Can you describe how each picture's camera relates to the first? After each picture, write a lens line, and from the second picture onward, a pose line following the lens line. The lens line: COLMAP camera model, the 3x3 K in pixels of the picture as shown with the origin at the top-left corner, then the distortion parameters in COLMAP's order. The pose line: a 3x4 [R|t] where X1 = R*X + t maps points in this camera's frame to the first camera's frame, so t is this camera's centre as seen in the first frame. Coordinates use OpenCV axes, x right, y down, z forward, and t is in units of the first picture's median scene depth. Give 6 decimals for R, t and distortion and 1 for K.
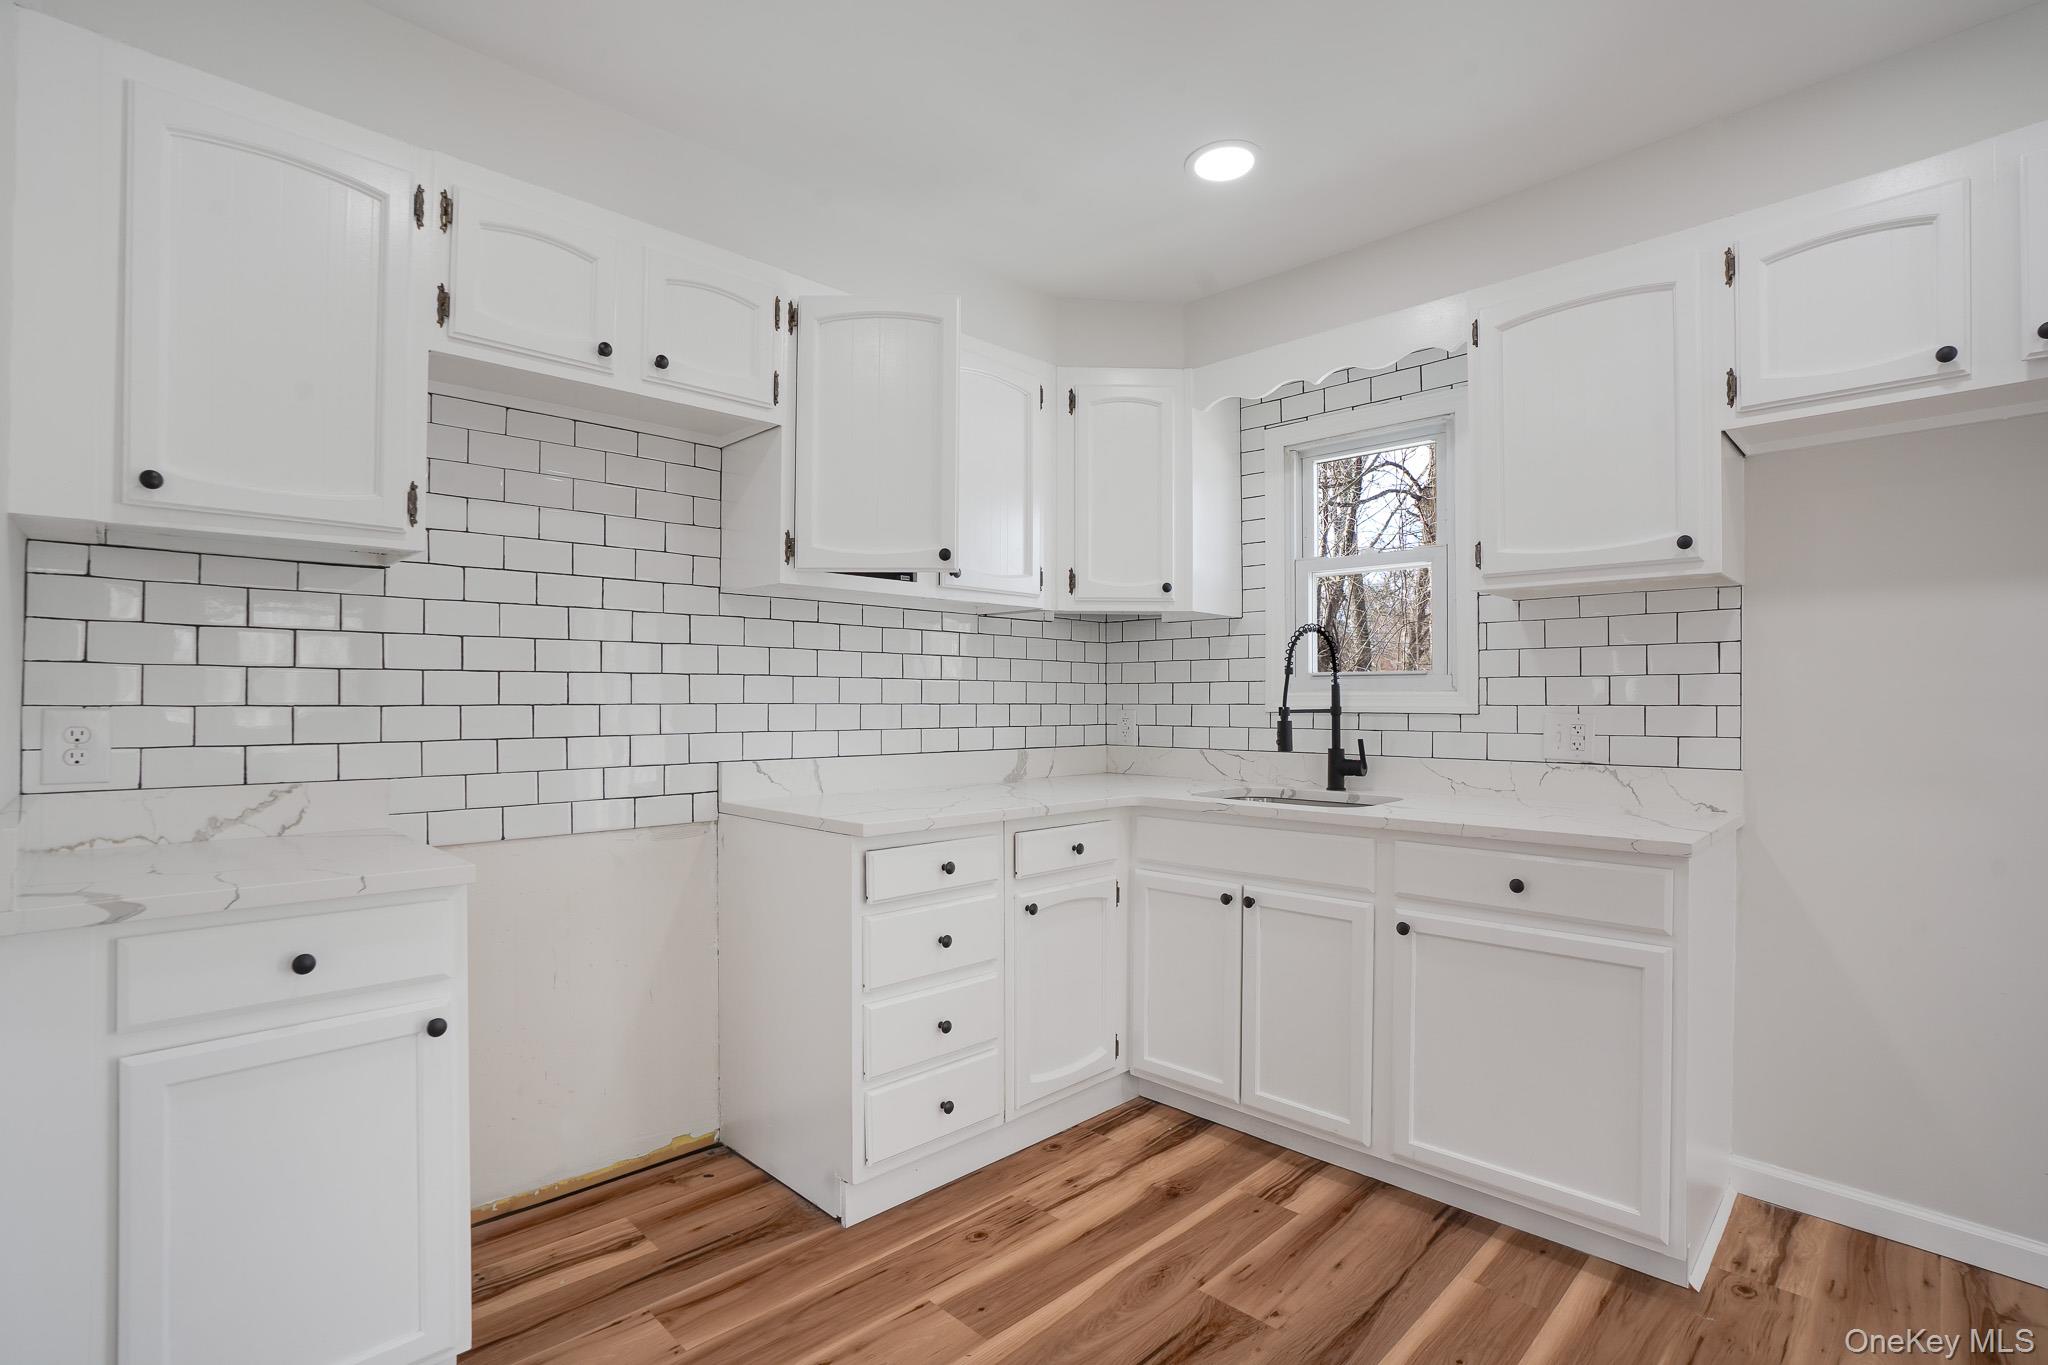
lens RADIAL K [[961.6, 0, 1021.5], [0, 961.6, 695.2], [0, 0, 1]] dist [-0.069086, 0.031130]
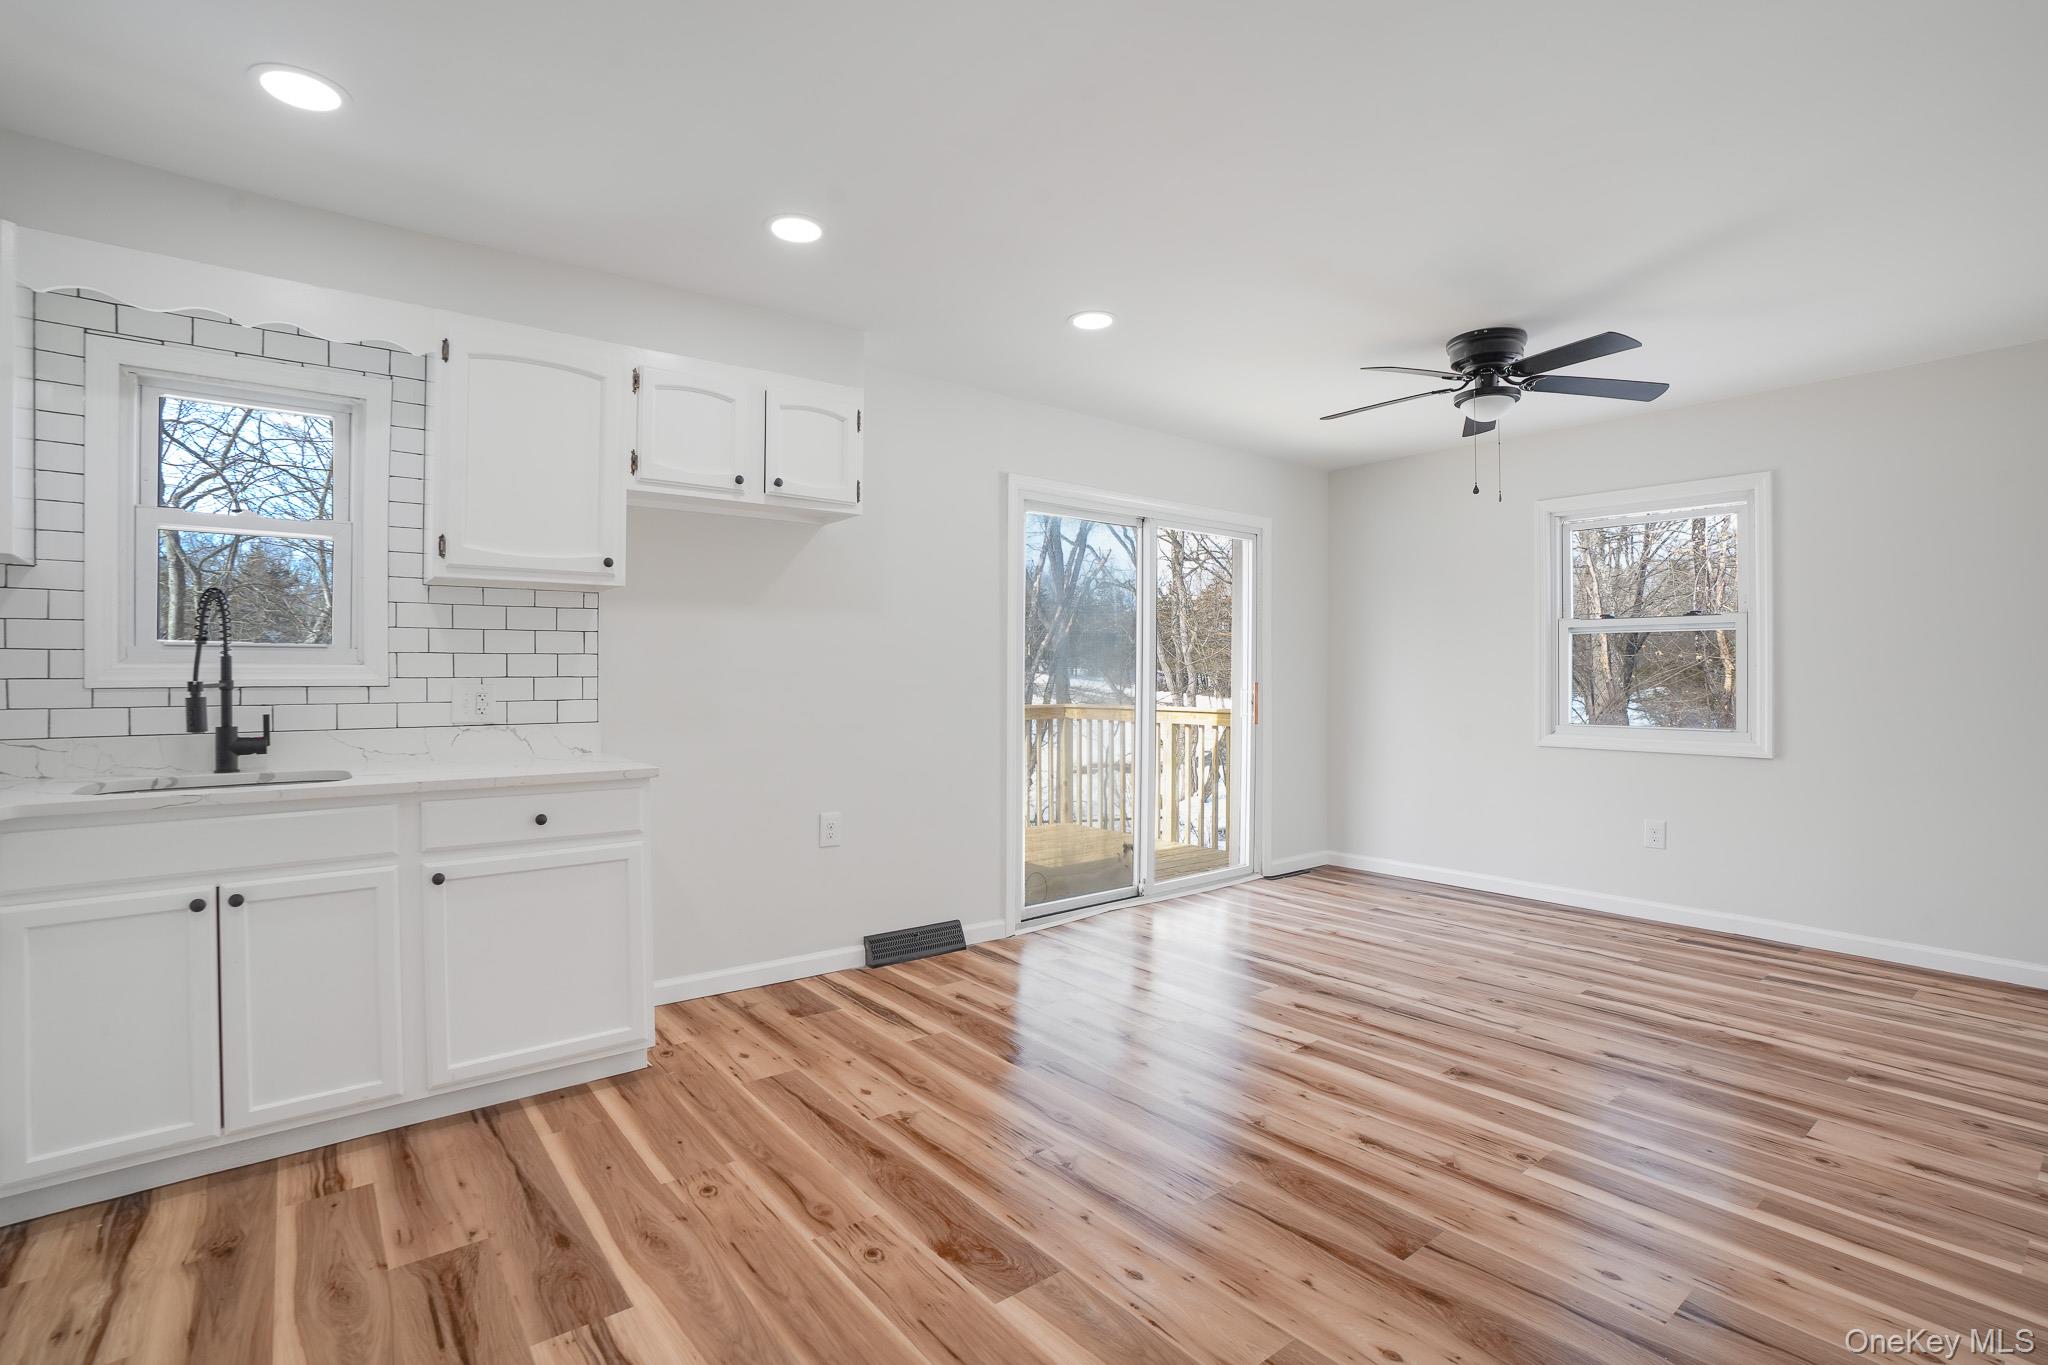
lens RADIAL K [[949.0, 0, 1020.7], [0, 949.0, 673.6], [0, 0, 1]] dist [-0.071541, 0.026889]
pose [[0.109206, -0.002130, 0.994017, -0.546021], [-0.005258, 0.999982, 0.002720, -0.001114], [-0.994005, -0.005524, 0.109193, 0.187726]]
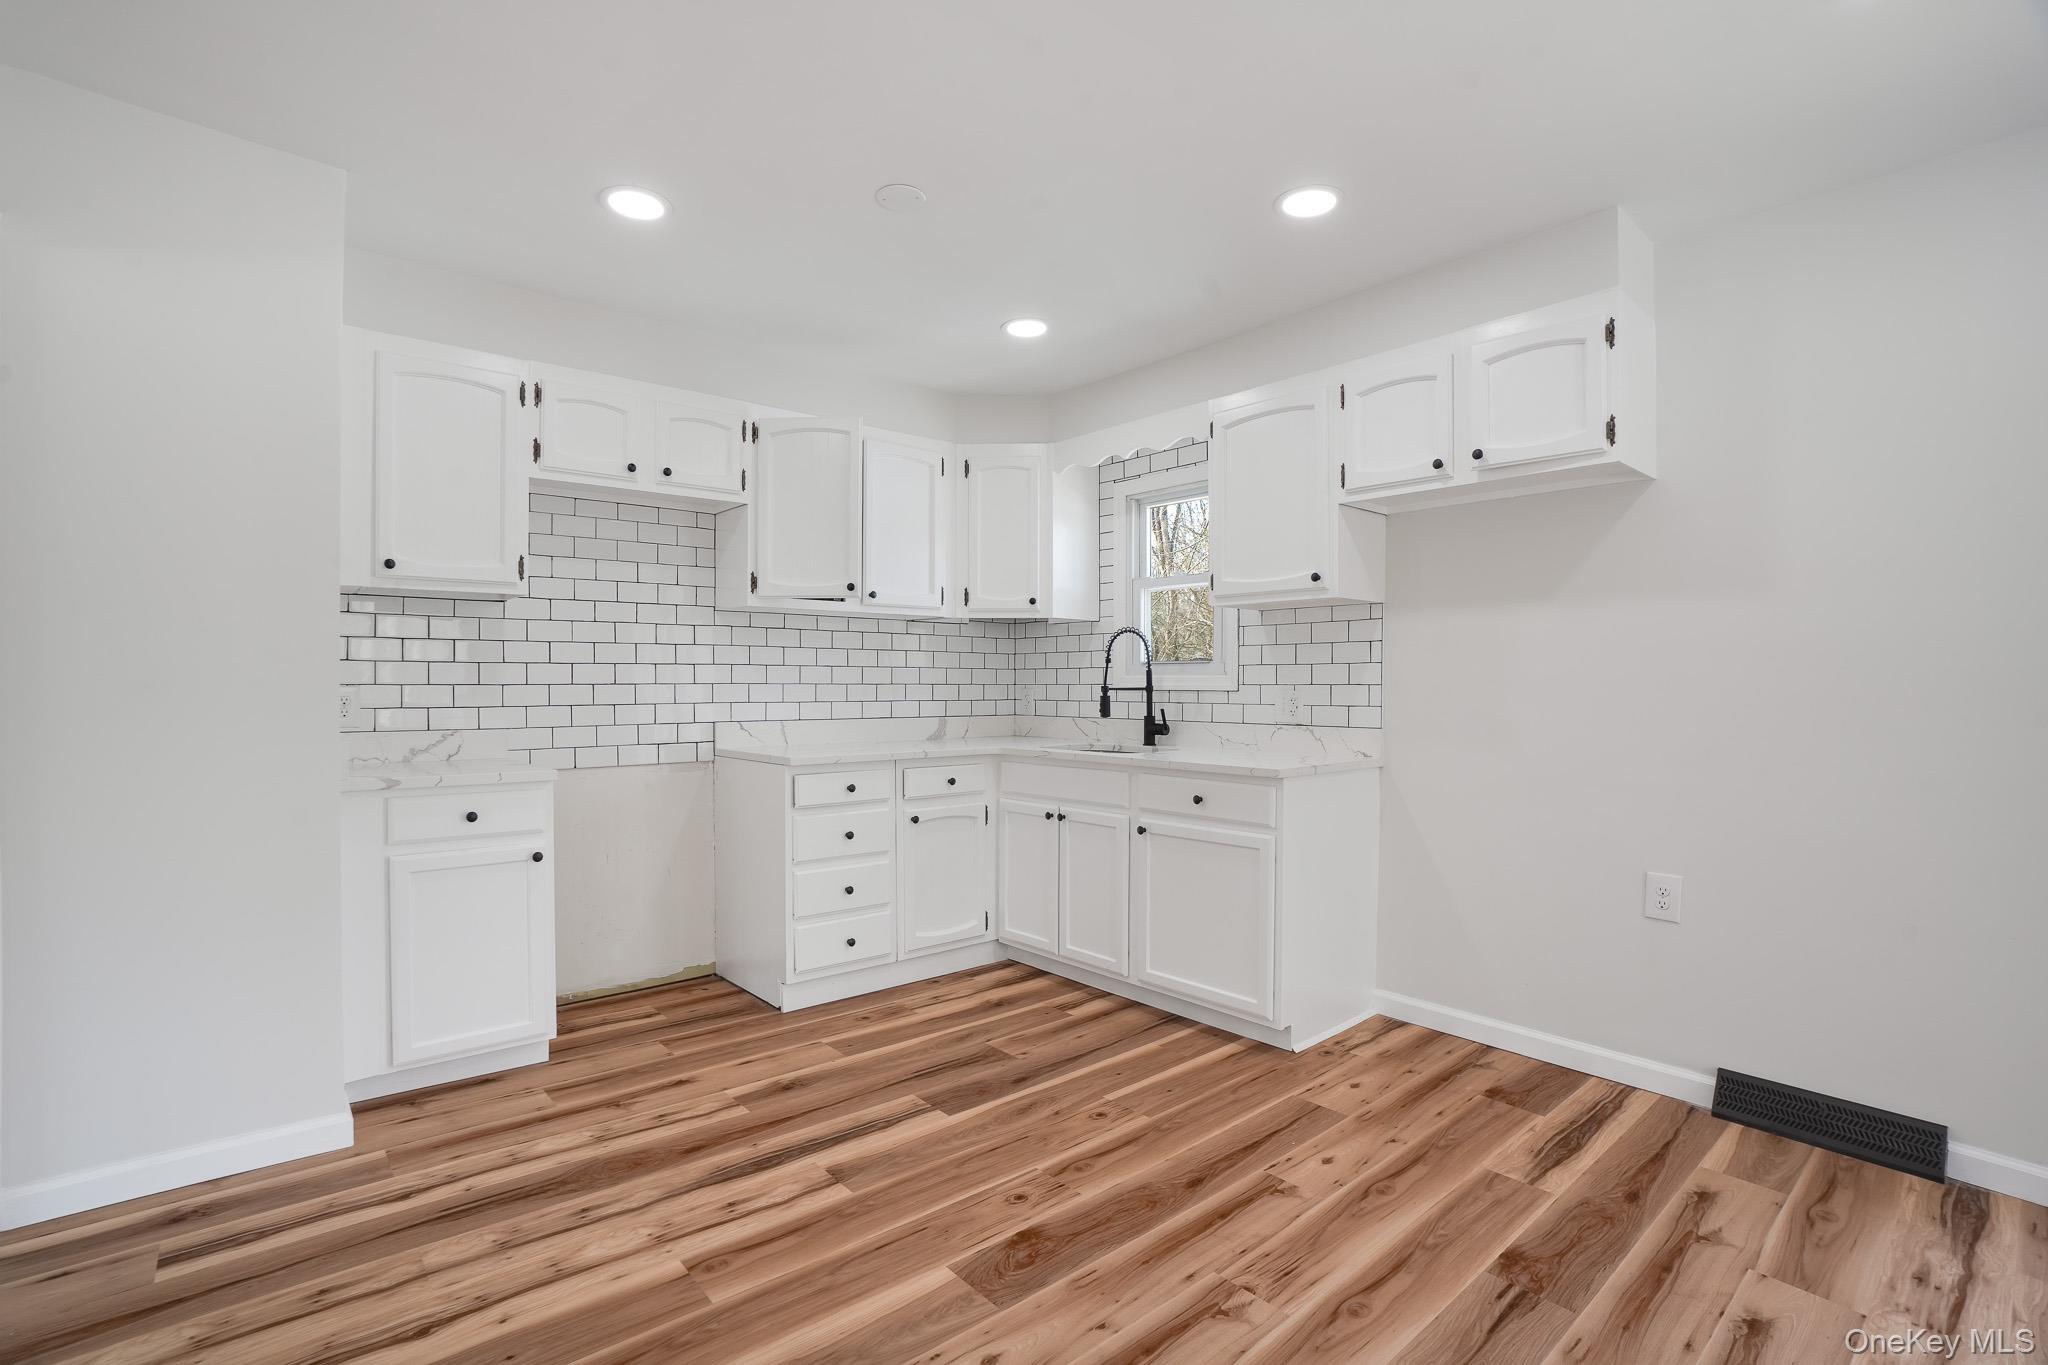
lens RADIAL K [[946.5, 0, 1022.4], [0, 946.5, 692.9], [0, 0, 1]] dist [-0.064596, 0.024246]
pose [[0.997759, 0.000289, -0.066911, 0.286054], [0.000760, 0.999877, 0.015648, 0.000590], [0.066907, -0.015664, 0.997636, -0.481575]]
